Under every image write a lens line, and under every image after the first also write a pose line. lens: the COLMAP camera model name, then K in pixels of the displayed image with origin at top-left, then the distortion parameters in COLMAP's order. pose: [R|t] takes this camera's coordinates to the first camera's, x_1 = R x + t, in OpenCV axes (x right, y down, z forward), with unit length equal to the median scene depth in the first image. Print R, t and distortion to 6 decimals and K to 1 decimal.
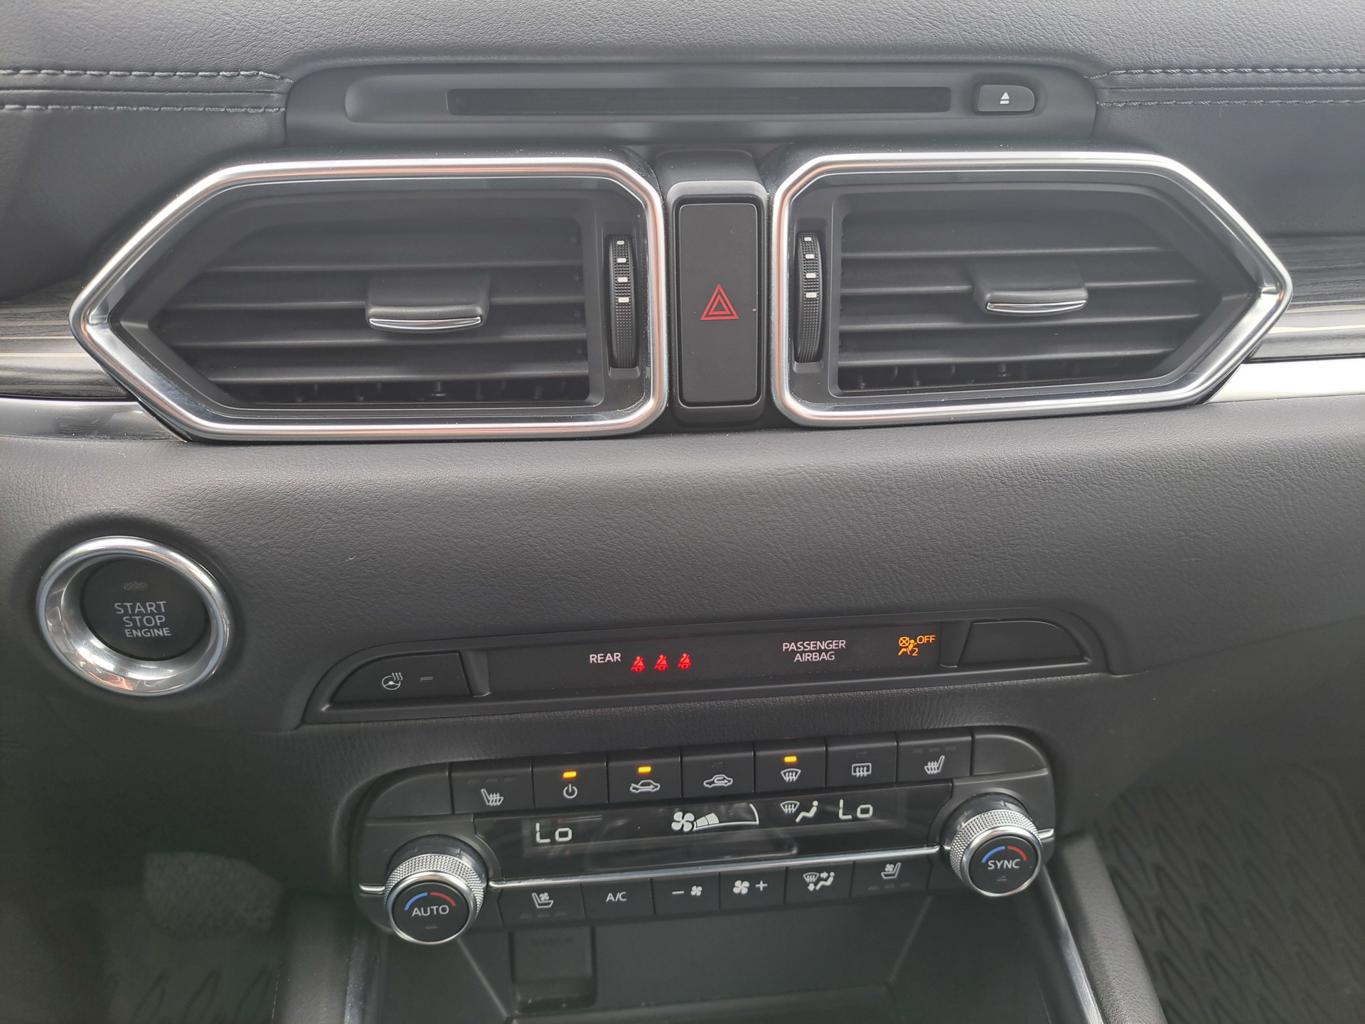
lens RADIAL K [[1030.4, 0, 689.1], [0, 1030.4, 515.6], [0, 0, 1]] dist [0.041127, -0.053914]
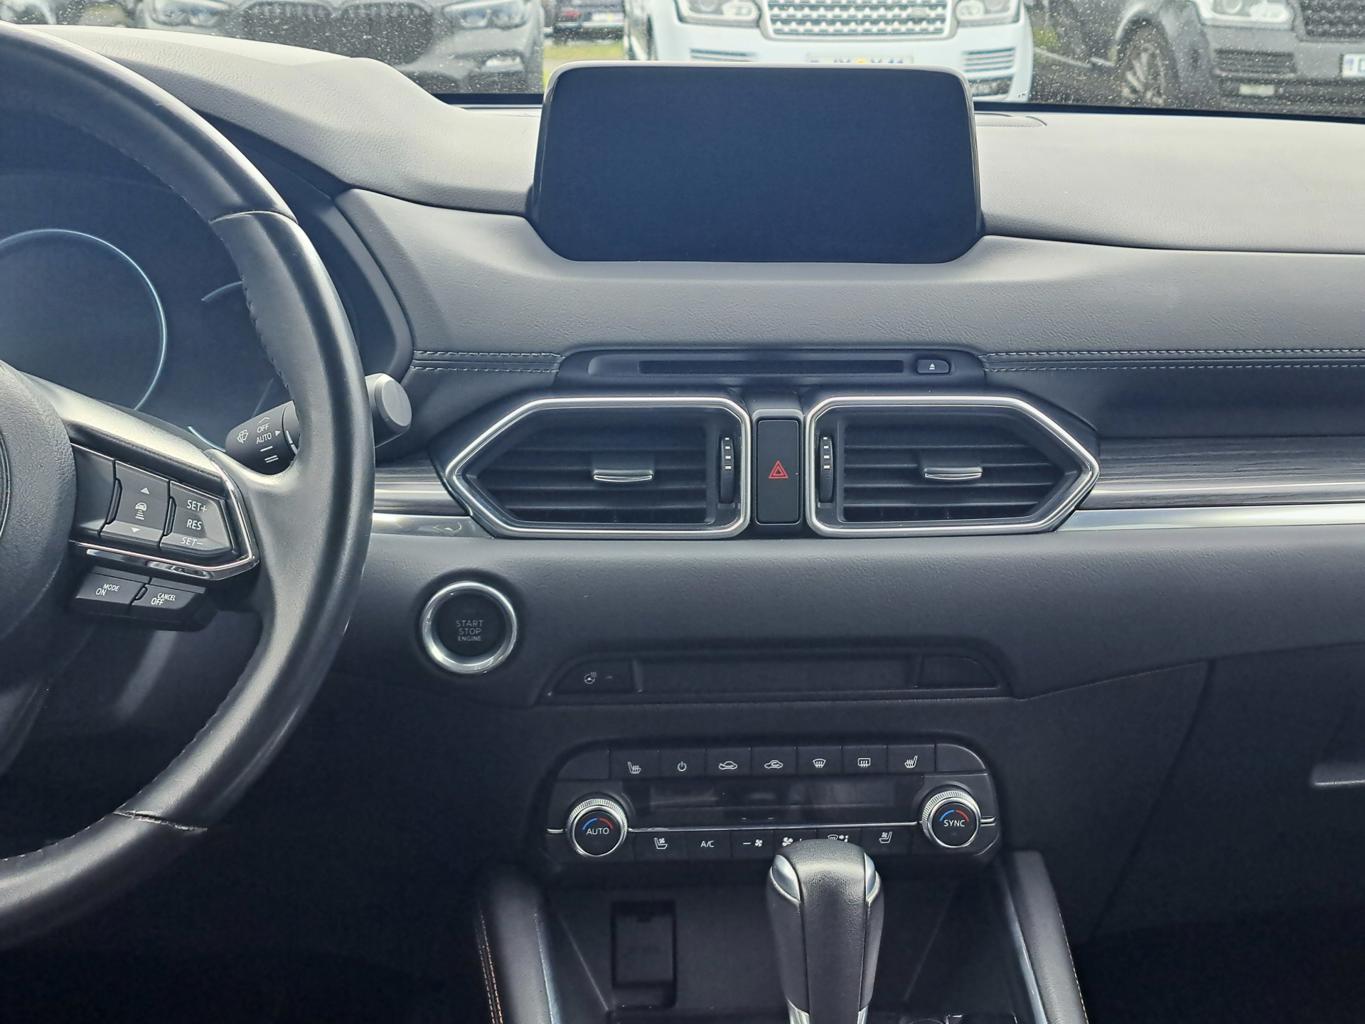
lens RADIAL K [[2285.4, 0, 704.8], [0, 2285.4, 520.1], [0, 0, 1]] dist [0.196444, 0.000000]
pose [[0.999778, 0.016951, 0.012552, -0.150399], [-0.014081, 0.979453, -0.201182, 0.699789], [-0.015704, 0.200961, 0.979473, -2.962800]]
